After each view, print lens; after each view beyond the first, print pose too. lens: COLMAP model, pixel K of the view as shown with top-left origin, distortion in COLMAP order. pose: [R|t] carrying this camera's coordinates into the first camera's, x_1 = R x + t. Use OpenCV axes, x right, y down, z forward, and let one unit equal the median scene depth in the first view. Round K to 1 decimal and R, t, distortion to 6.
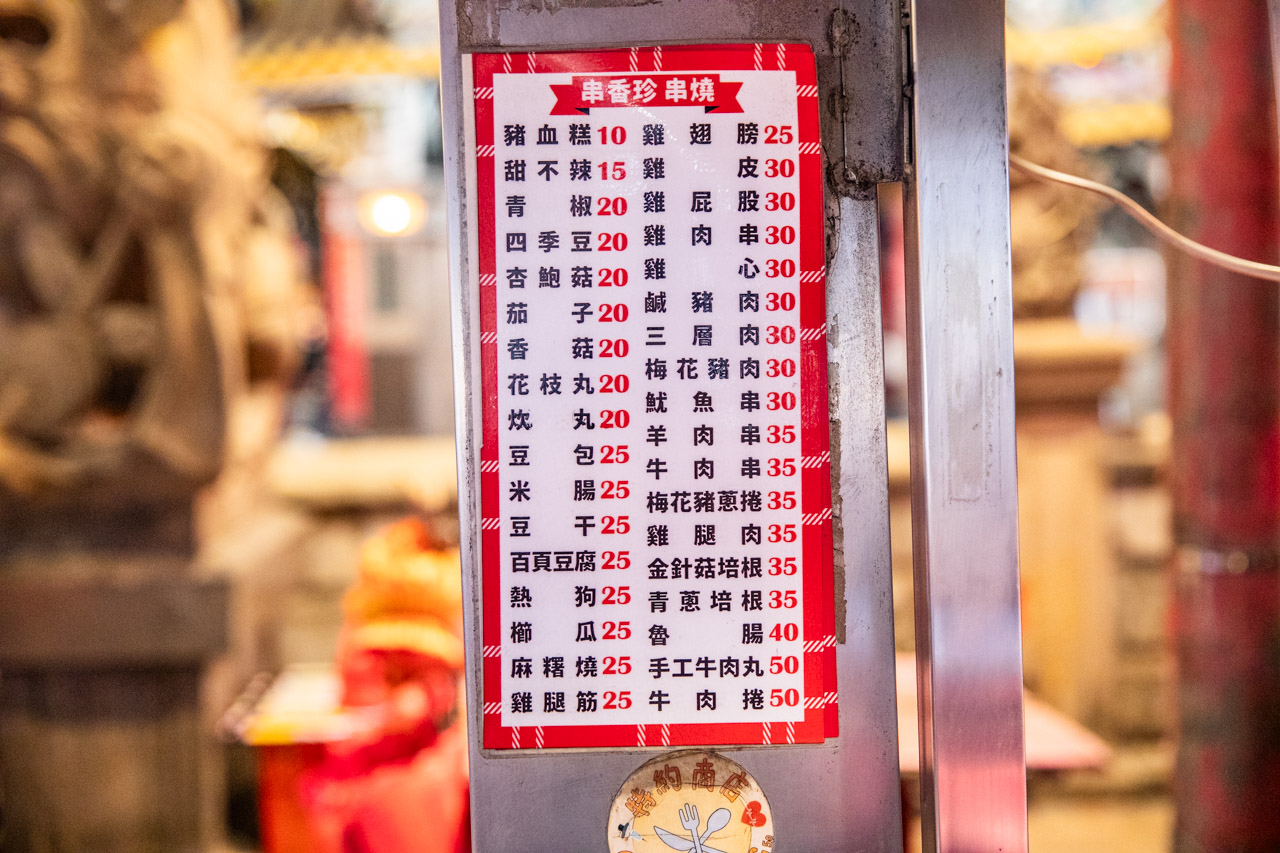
lens RADIAL K [[1956.2, 0, 640.3], [0, 1956.2, 426.0], [0, 0, 1]] dist [0.003614, 0.000000]
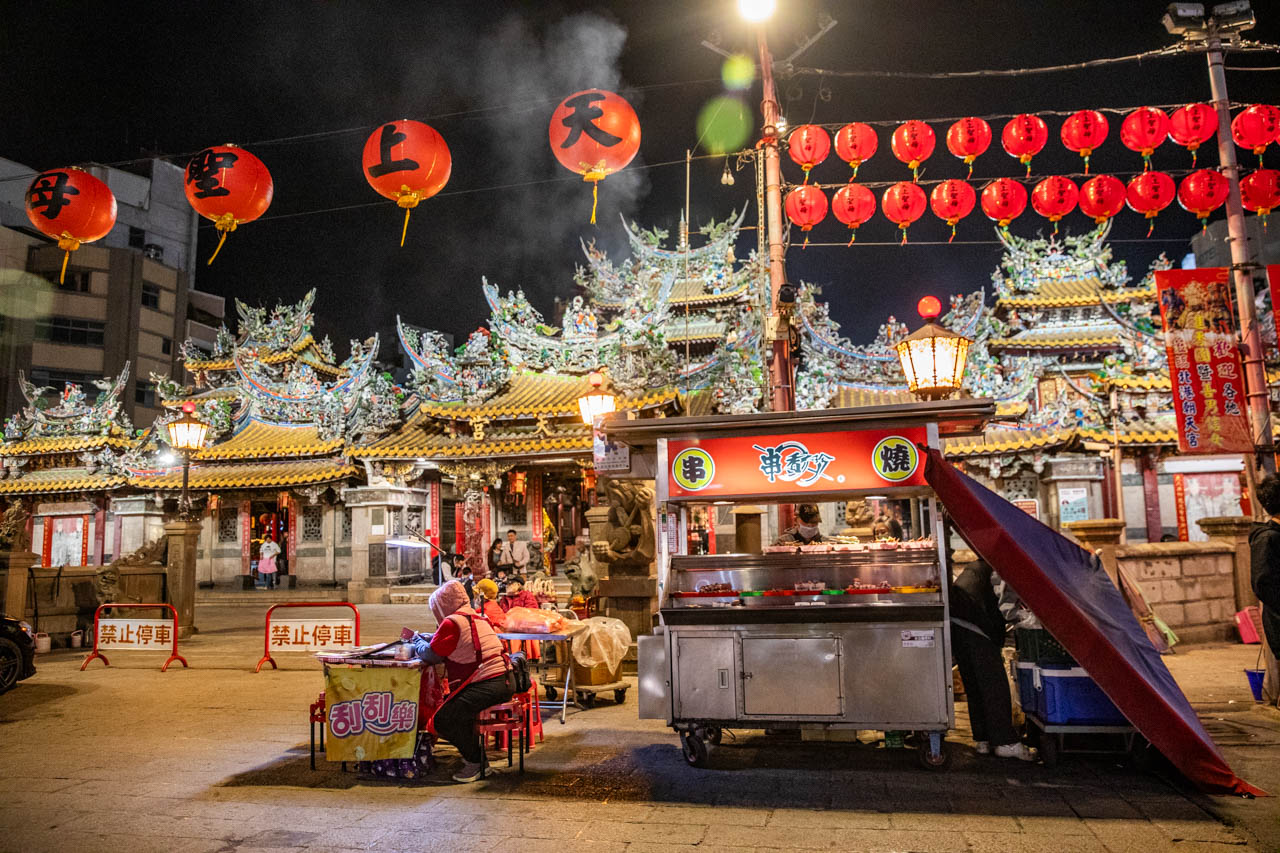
lens RADIAL K [[934.1, 0, 639.1], [0, 934.1, 417.1], [0, 0, 1]] dist [-0.066971, 0.000037]
pose [[0.972775, -0.029537, -0.229863, 0.304146], [-0.010900, 0.984916, -0.172691, 0.081244], [0.231497, 0.170495, 0.957779, -1.338290]]
